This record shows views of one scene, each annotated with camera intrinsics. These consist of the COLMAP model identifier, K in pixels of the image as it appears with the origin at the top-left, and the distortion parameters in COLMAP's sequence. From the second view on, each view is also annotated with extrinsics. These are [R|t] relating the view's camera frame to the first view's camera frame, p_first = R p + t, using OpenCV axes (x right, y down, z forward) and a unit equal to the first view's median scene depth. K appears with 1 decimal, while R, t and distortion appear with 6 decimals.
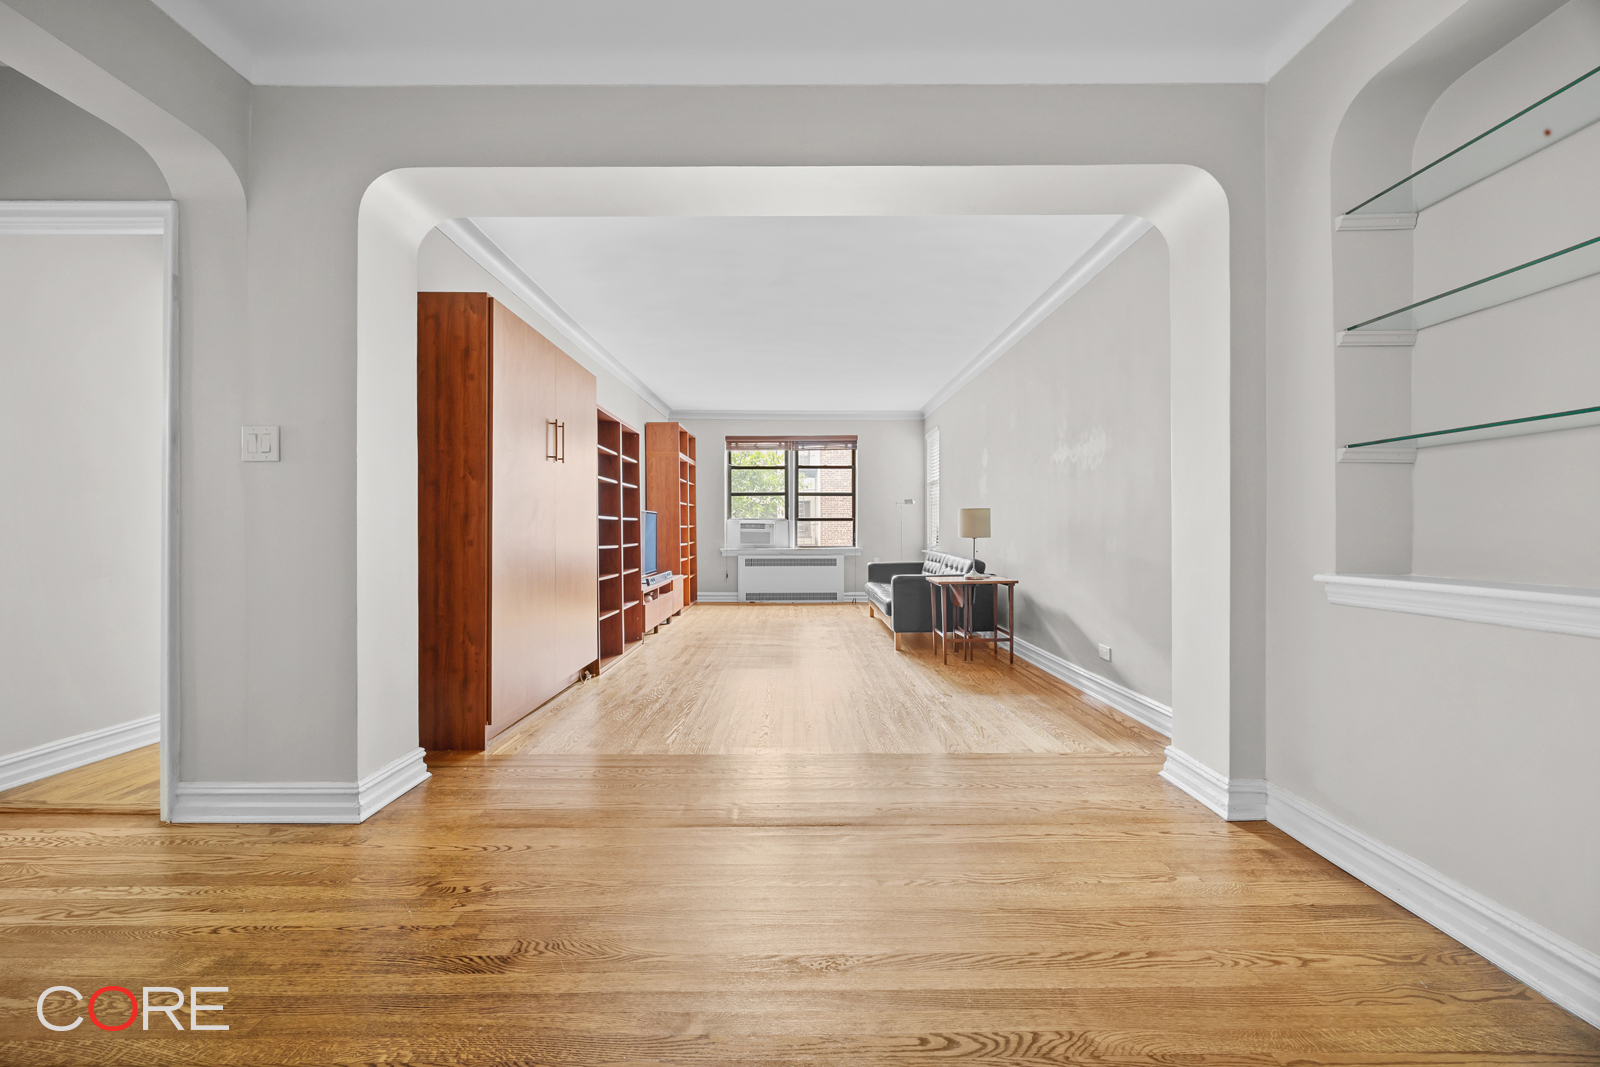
lens RADIAL K [[608.3, 0, 799.6], [0, 608.3, 528.9], [0, 0, 1]] dist [-0.001731, -0.000006]
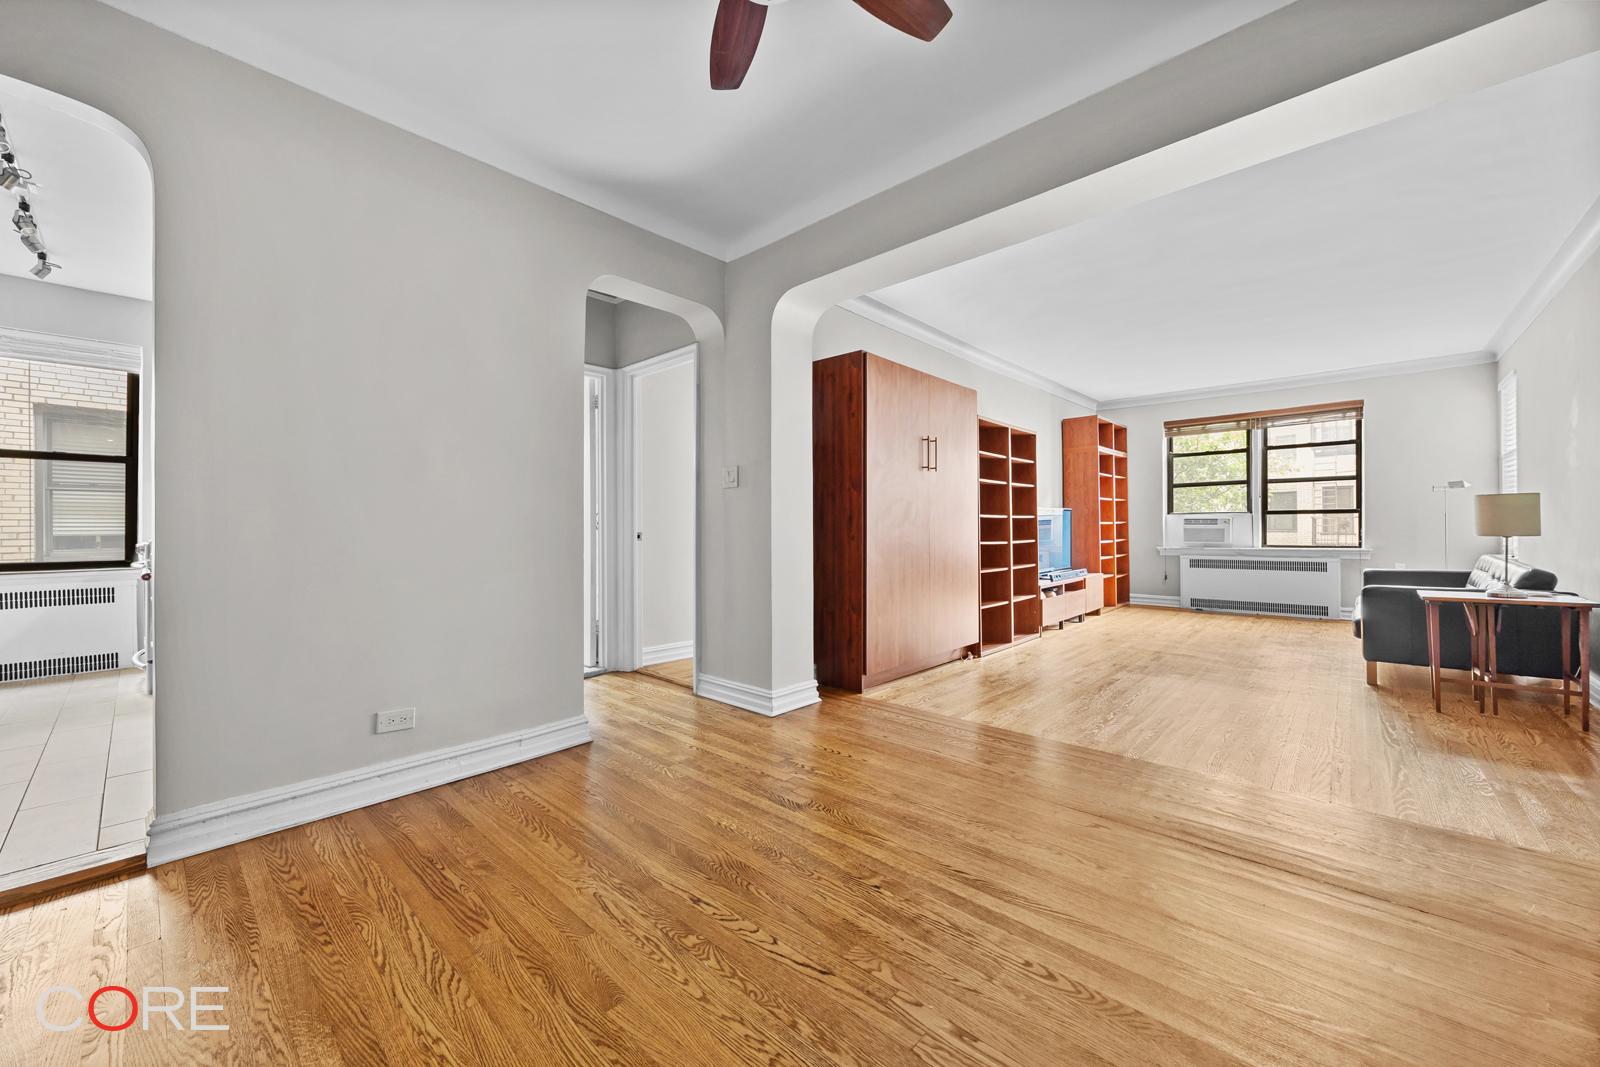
lens RADIAL K [[607.0, 0, 800.4], [0, 607.0, 526.6], [0, 0, 1]] dist [-0.001901, 0.000186]
pose [[0.732405, -0.004967, -0.680851, 0.165340], [0.006264, 0.999980, -0.000557, -0.001174], [0.680840, -0.003857, 0.732422, -0.037534]]
